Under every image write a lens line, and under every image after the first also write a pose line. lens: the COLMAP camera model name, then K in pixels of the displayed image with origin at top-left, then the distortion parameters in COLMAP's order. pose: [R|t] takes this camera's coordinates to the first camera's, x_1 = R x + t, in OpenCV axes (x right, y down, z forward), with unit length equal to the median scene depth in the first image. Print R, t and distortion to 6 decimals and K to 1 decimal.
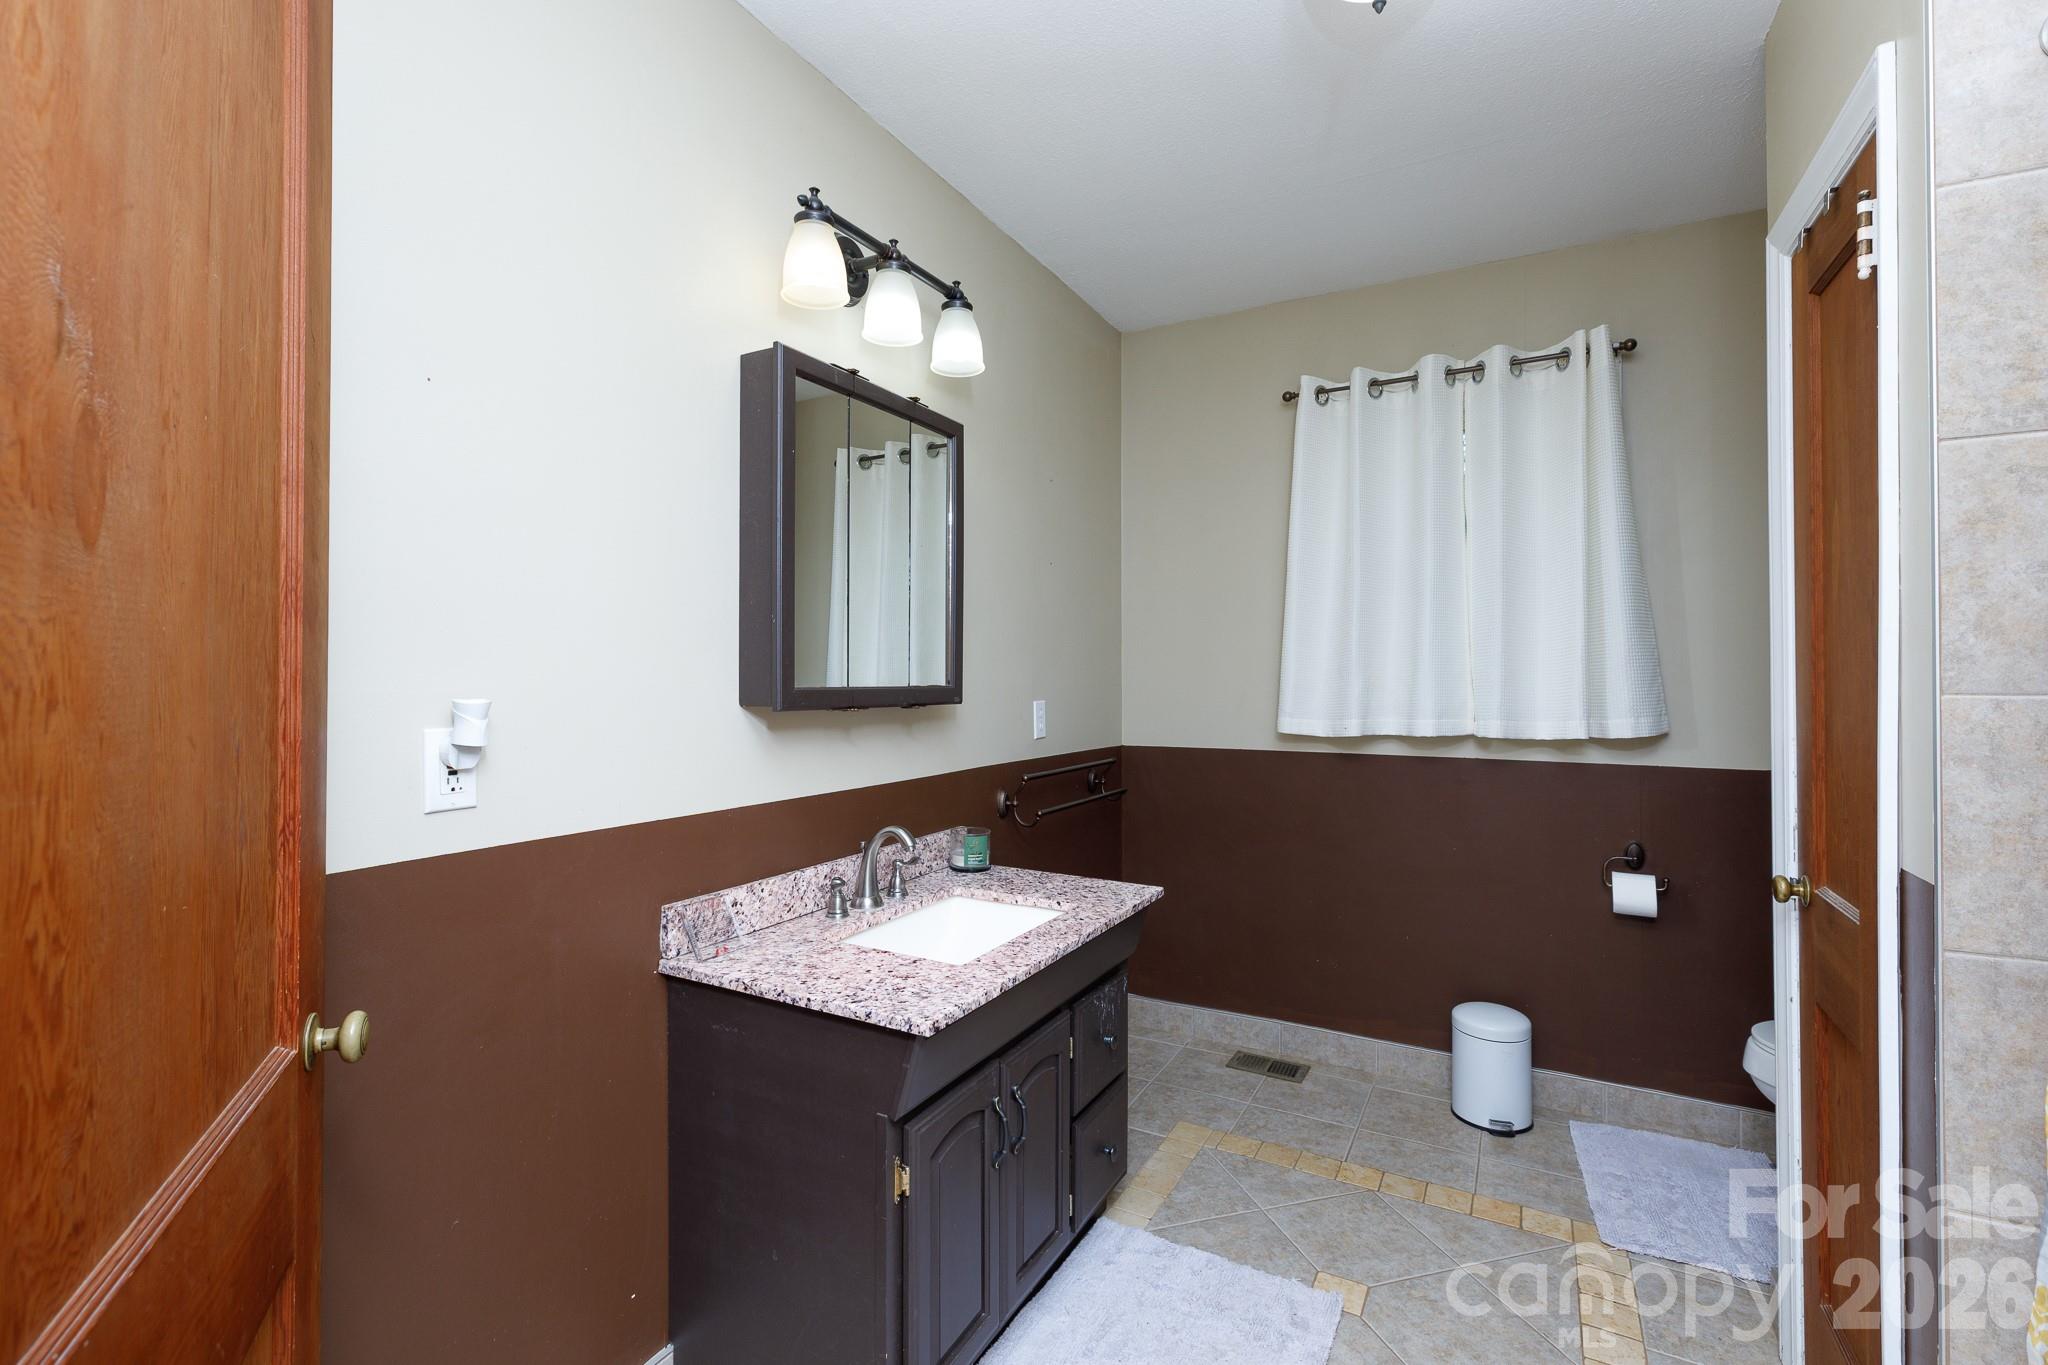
lens RADIAL K [[916.7, 0, 1021.2], [0, 916.7, 678.0], [0, 0, 1]] dist [0.005121, 0.000057]
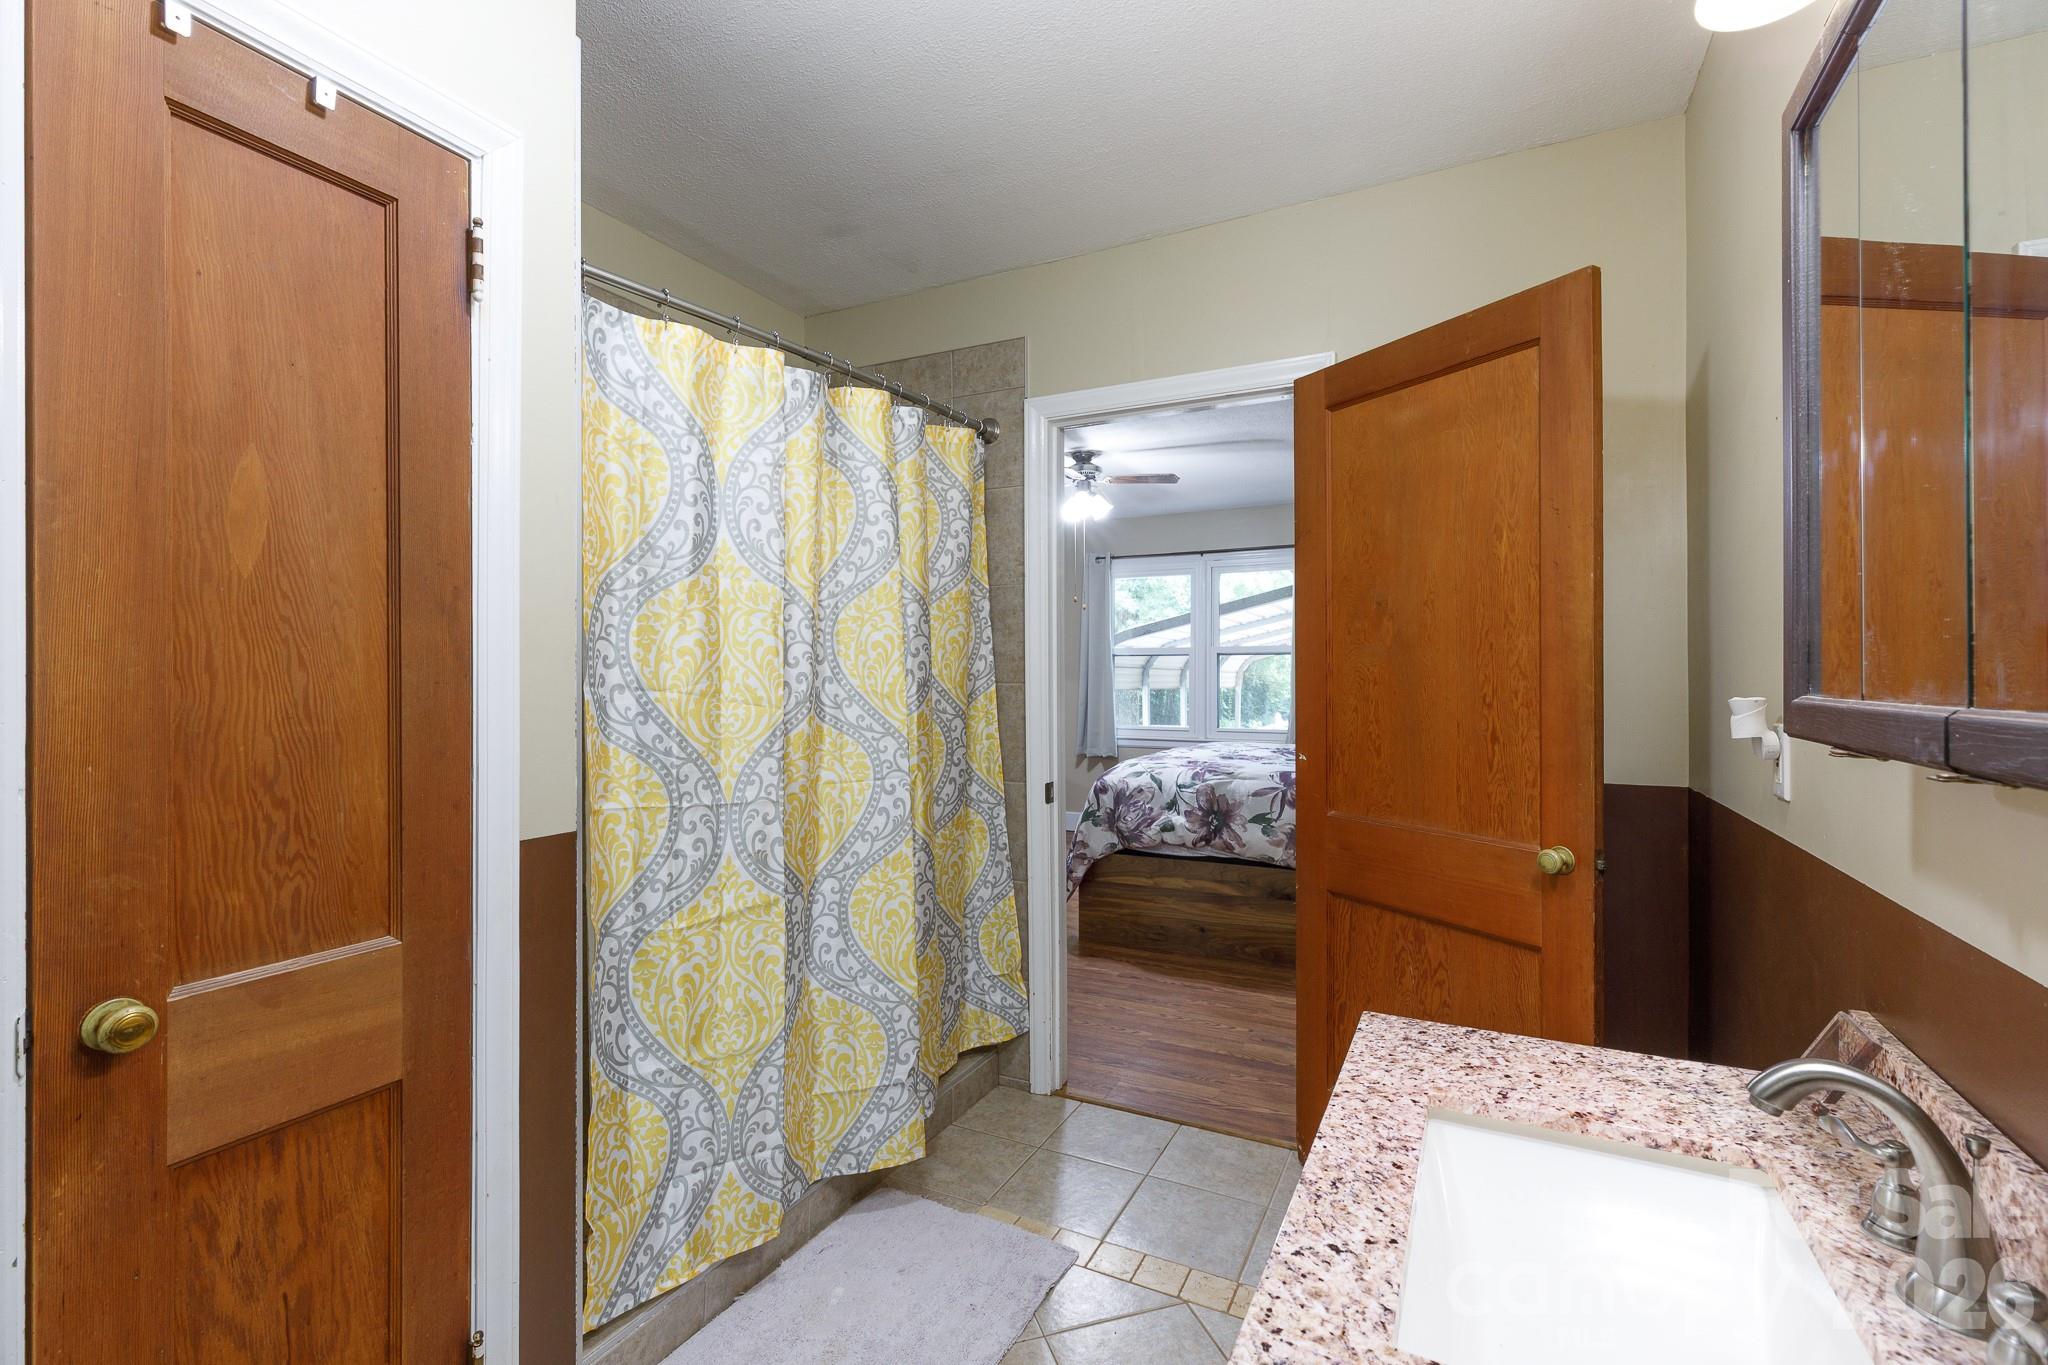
lens RADIAL K [[916.7, 0, 1021.2], [0, 916.7, 678.0], [0, 0, 1]] dist [0.005121, 0.000057]
pose [[-0.999395, 0.000110, -0.034772, 0.285741], [-0.000002, 0.999995, 0.003232, -0.004217], [0.034772, 0.003230, -0.999390, 1.791279]]
